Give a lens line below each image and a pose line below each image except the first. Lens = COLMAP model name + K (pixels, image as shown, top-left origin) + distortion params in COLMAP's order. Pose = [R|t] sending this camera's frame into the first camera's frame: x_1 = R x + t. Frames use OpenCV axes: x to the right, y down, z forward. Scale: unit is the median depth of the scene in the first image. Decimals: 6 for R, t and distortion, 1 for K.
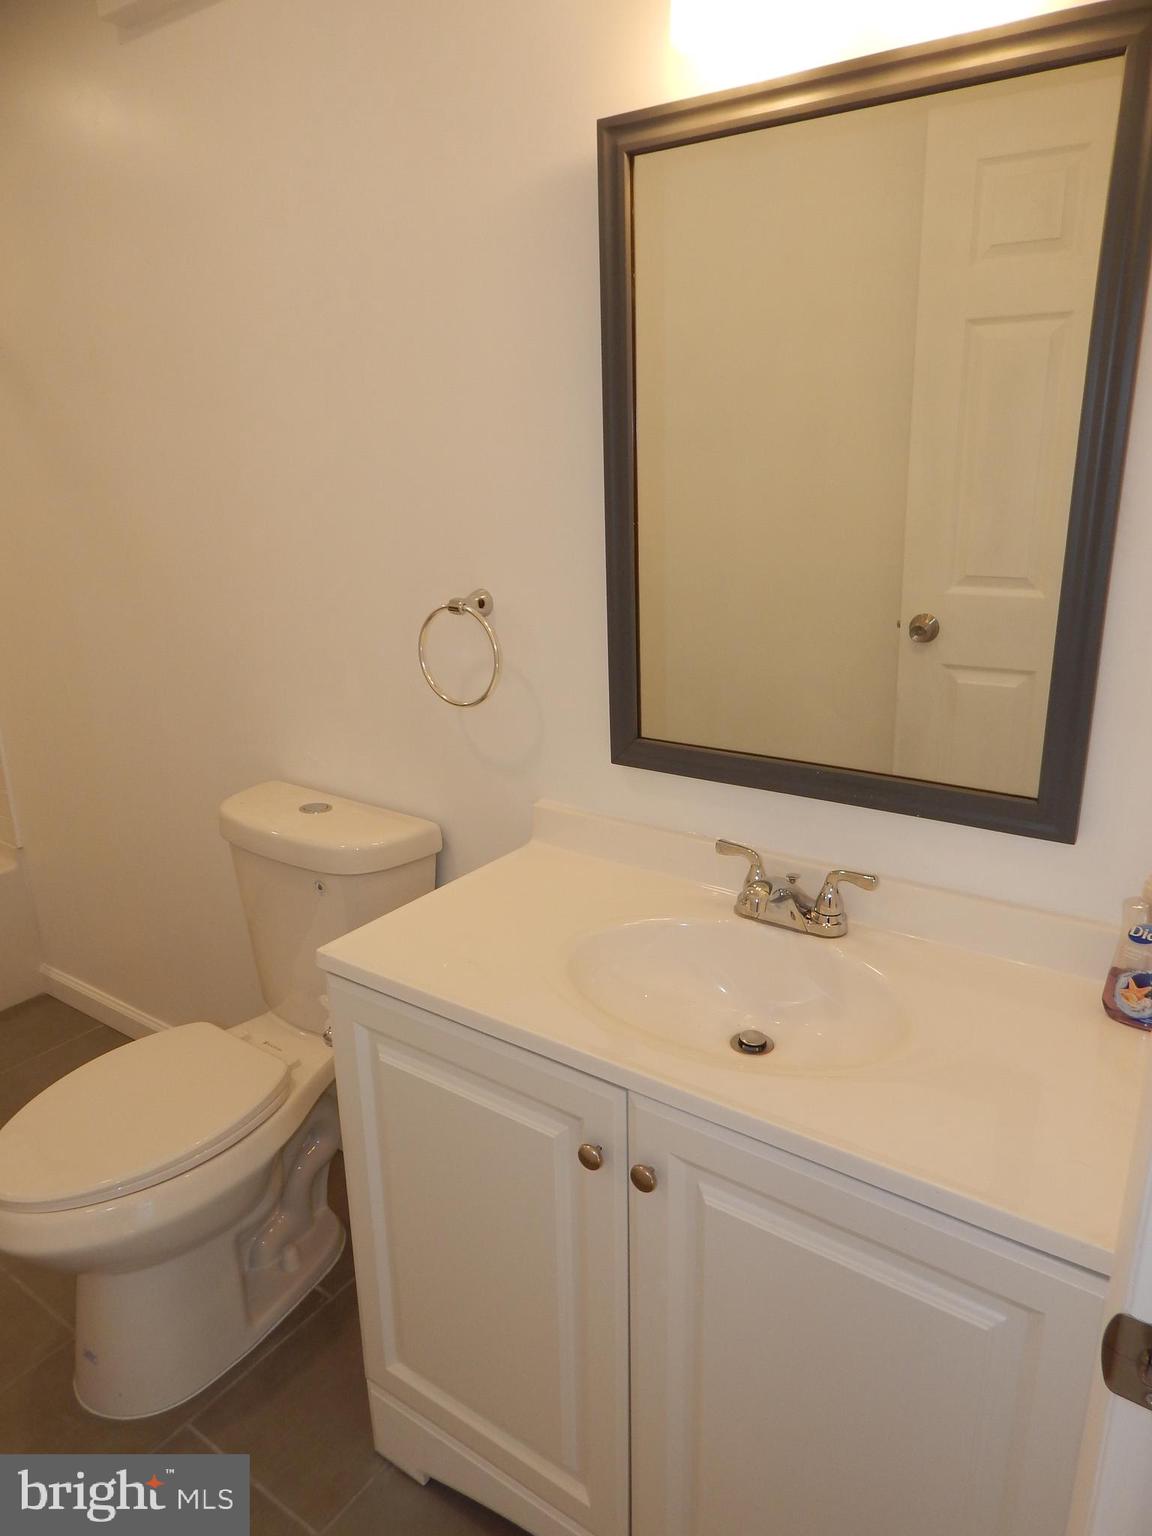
lens RADIAL K [[1028.1, 0, 577.6], [0, 1028.1, 746.5], [0, 0, 1]] dist [0.005435, -0.002280]
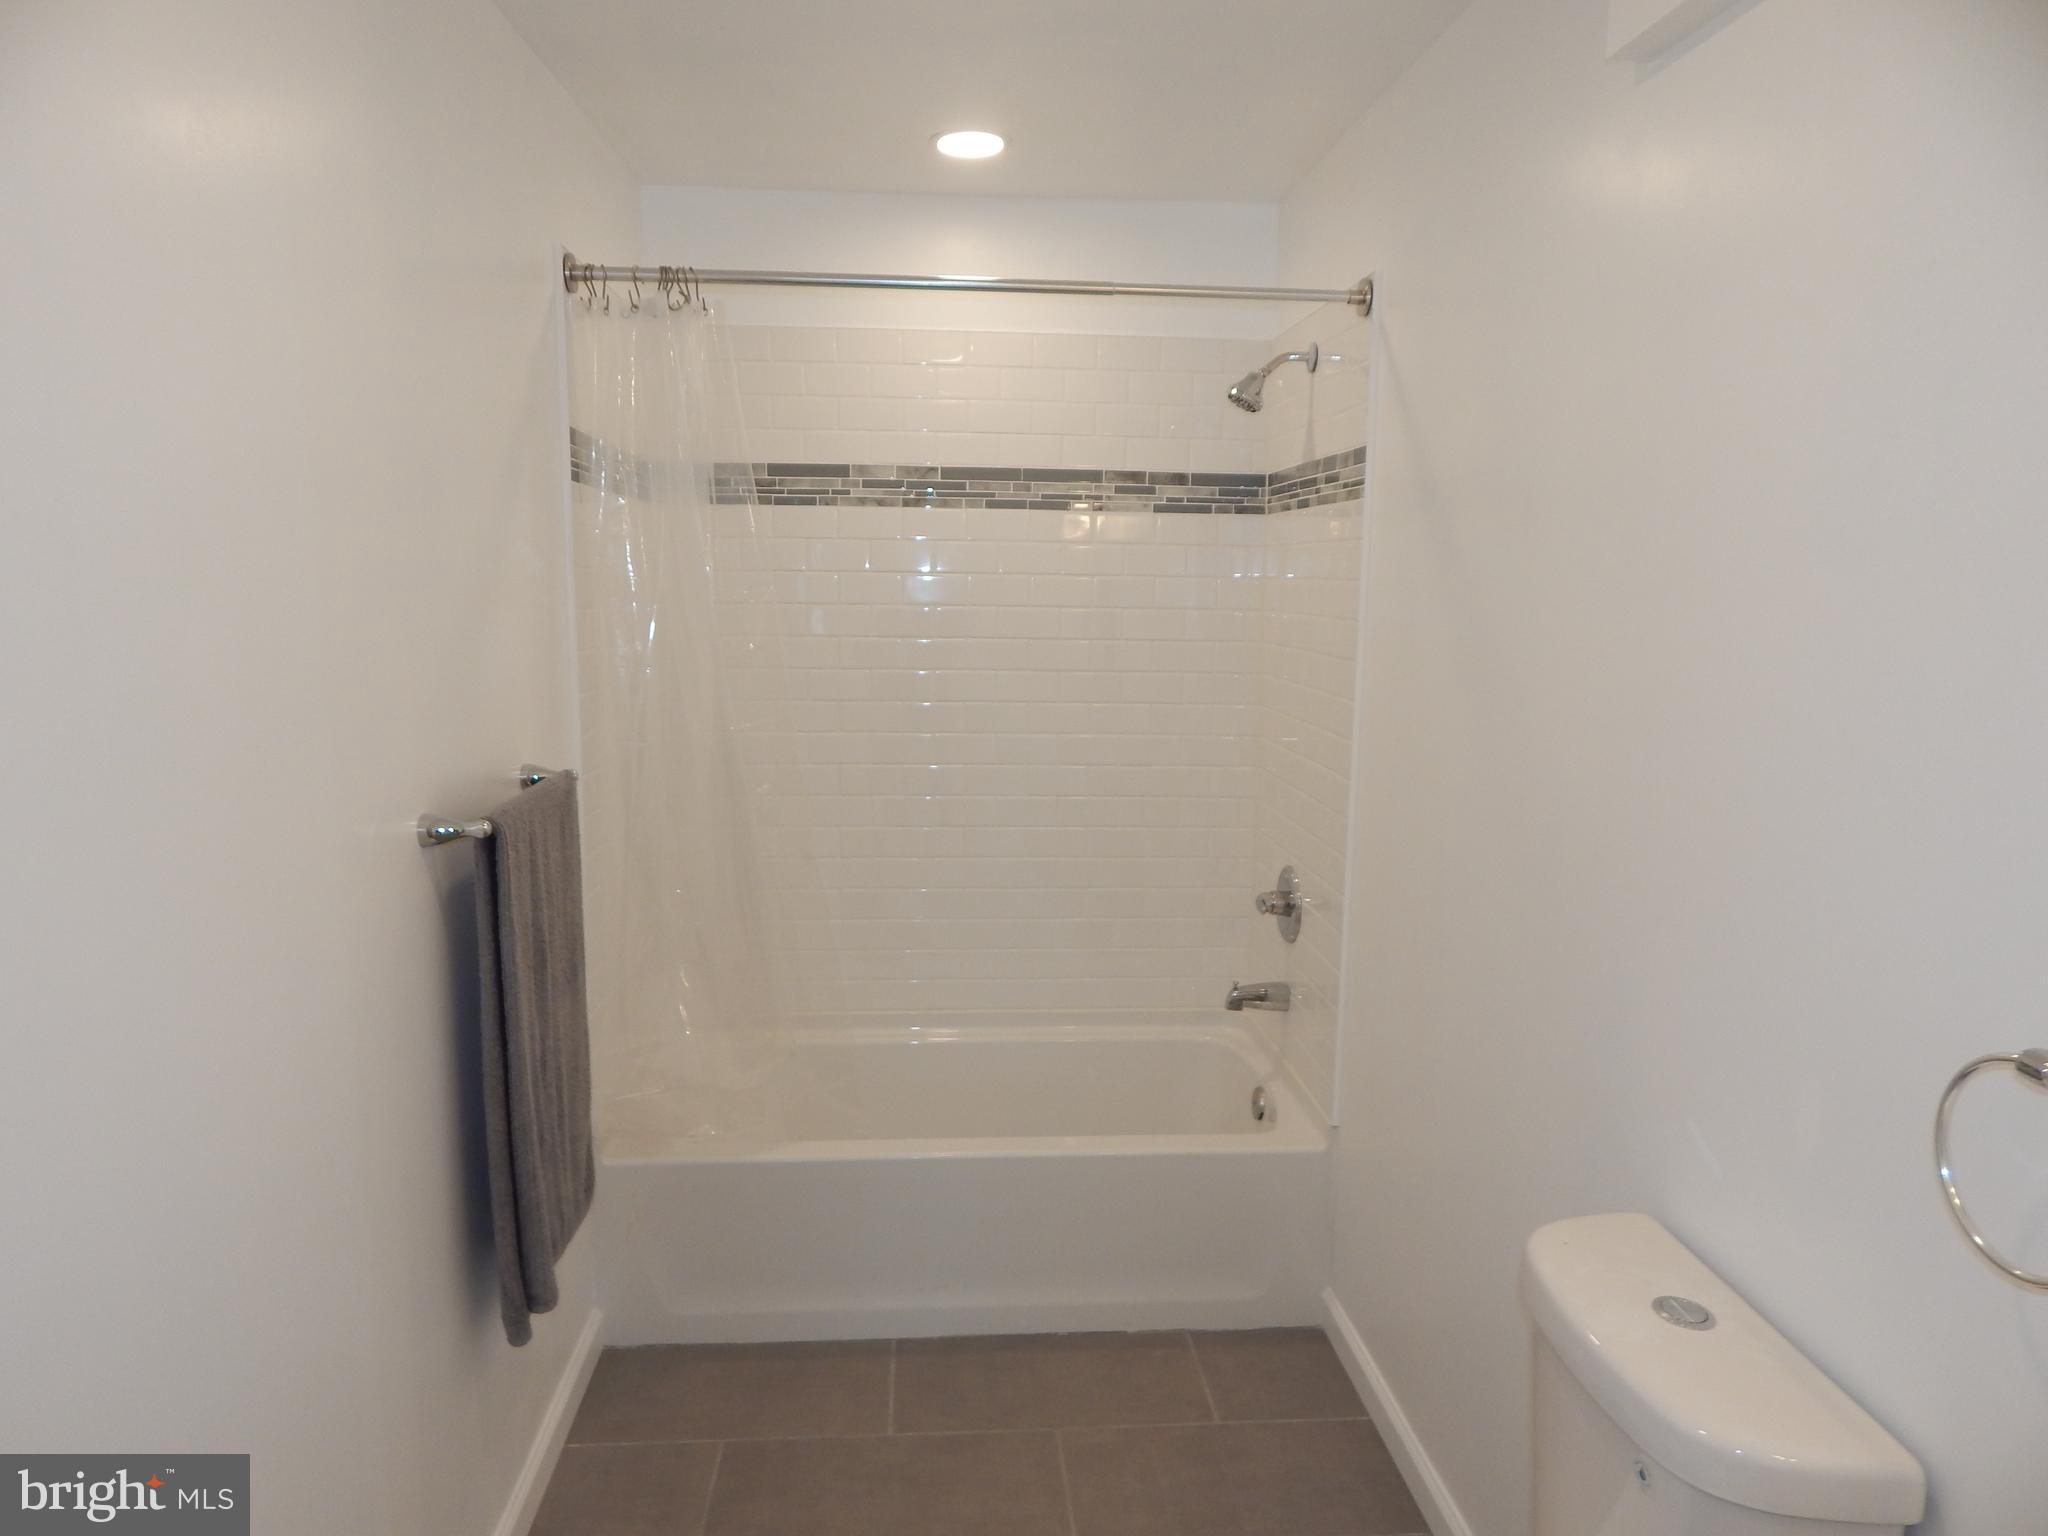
lens RADIAL K [[1364.4, 0, 1032.1], [0, 1364.4, 756.2], [0, 0, 1]] dist [0.005392, -0.001219]
pose [[0.651670, 0.140093, -0.745453, 0.025978], [-0.238765, 0.970721, -0.026299, -0.146841], [0.719943, 0.195126, 0.666039, 0.236955]]
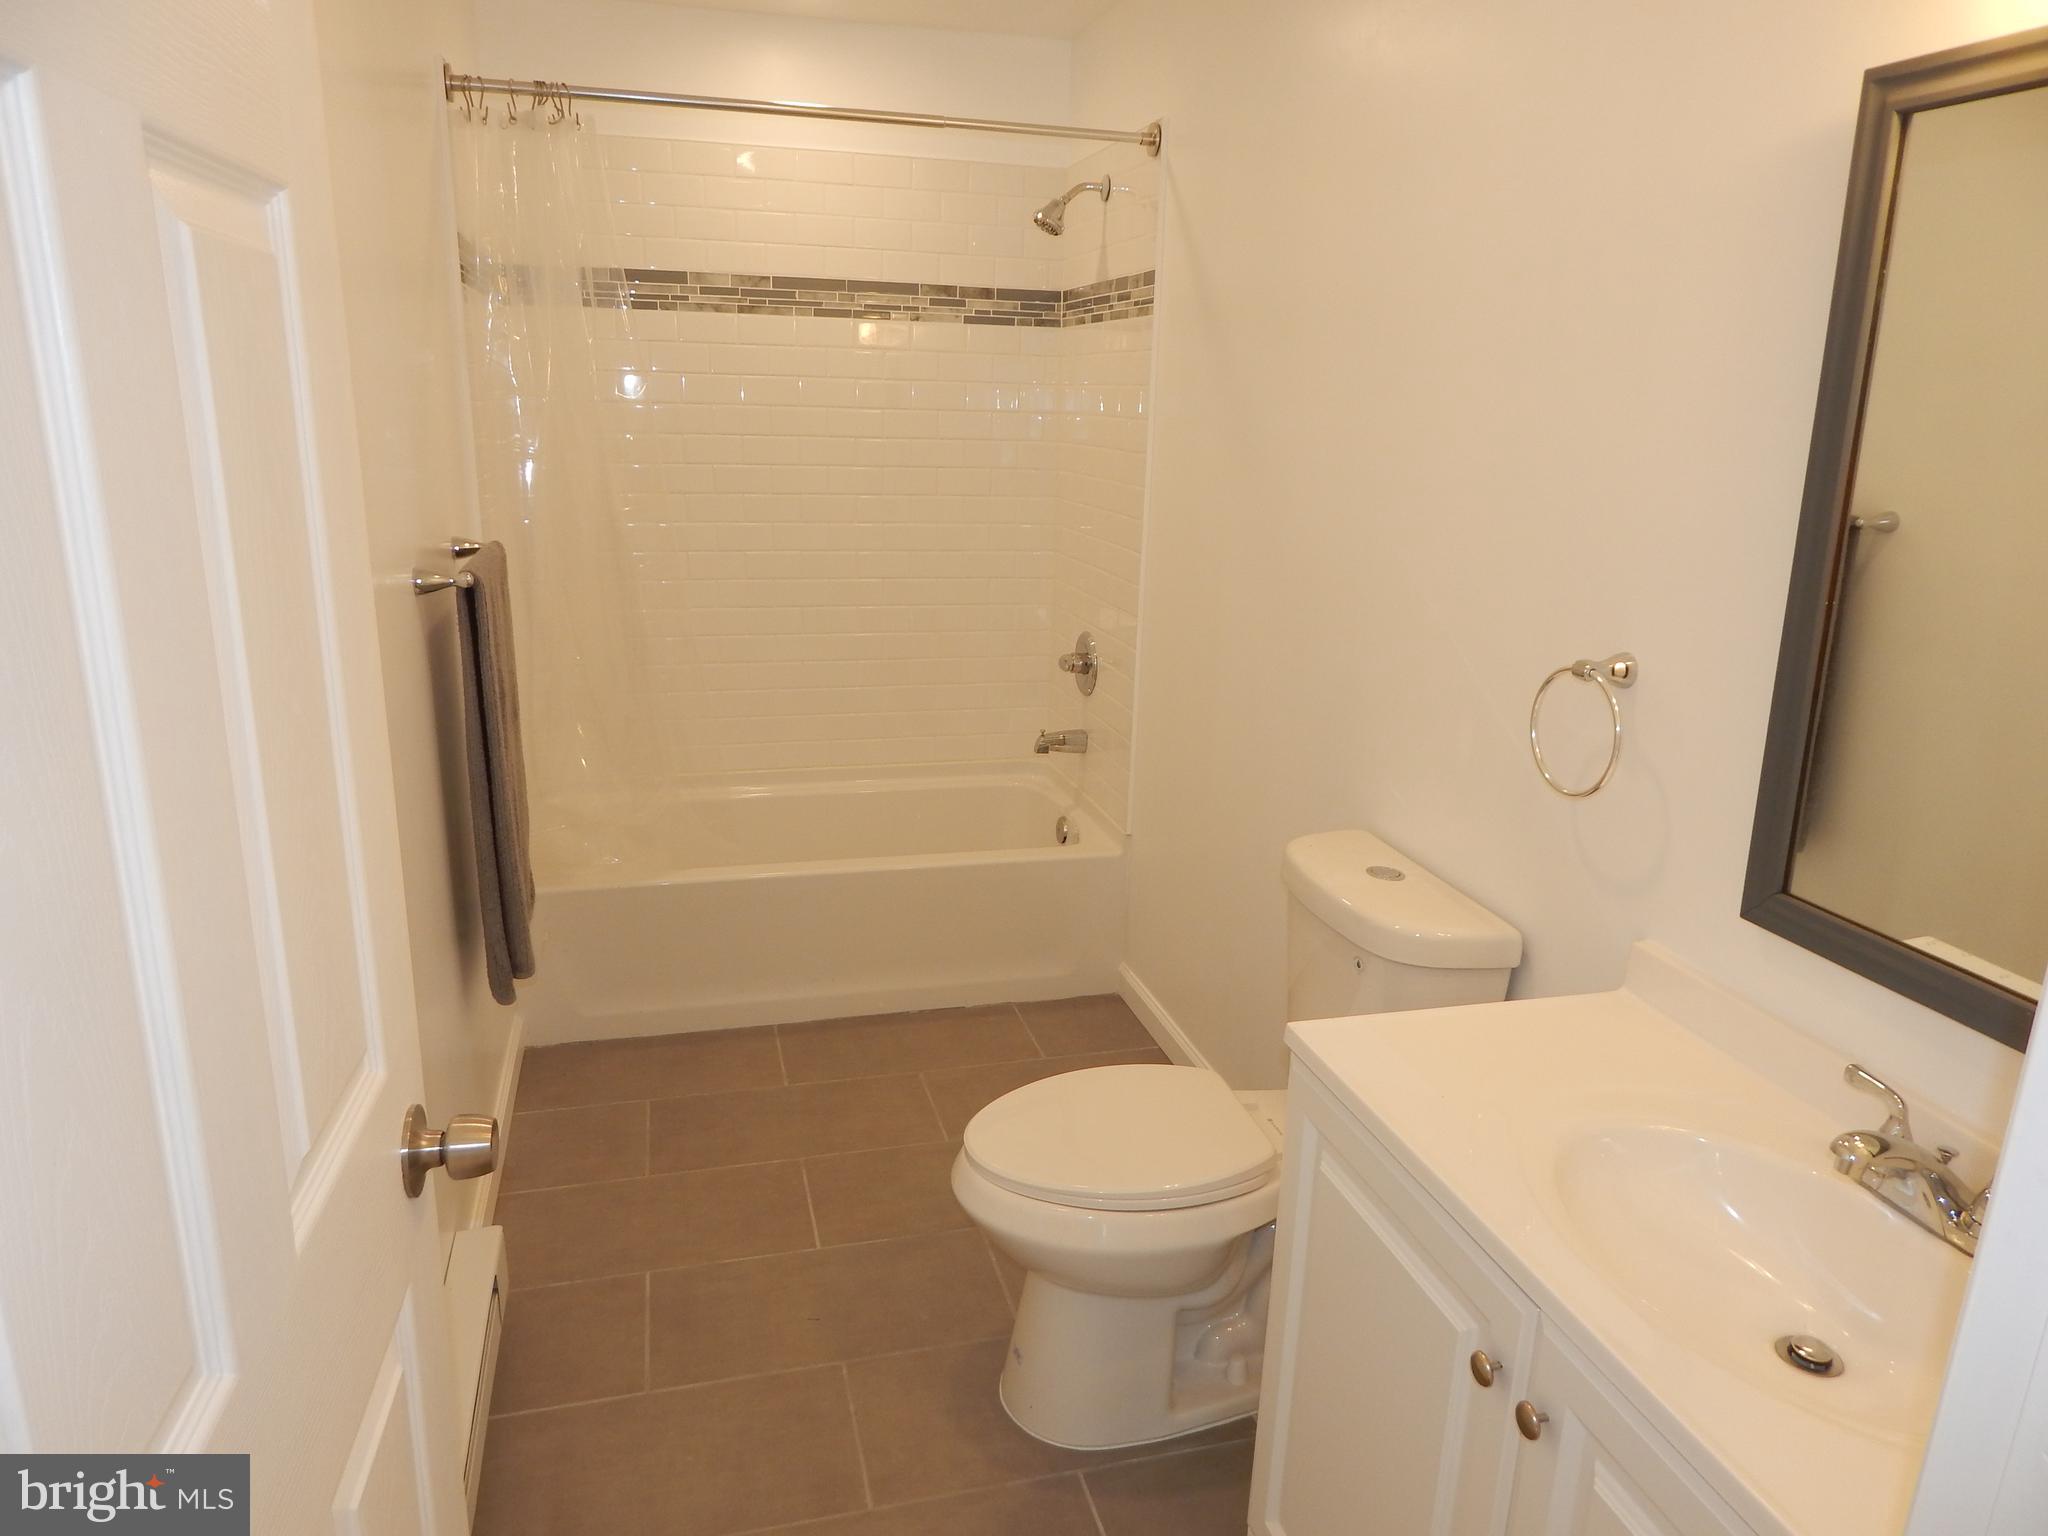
lens RADIAL K [[1364.4, 0, 1032.1], [0, 1364.4, 756.2], [0, 0, 1]] dist [0.005392, -0.001219]
pose [[0.779345, 0.209508, -0.590532, 0.181680], [-0.218453, 0.974163, 0.057311, -0.039224], [0.587281, 0.084338, 0.804977, -0.081497]]
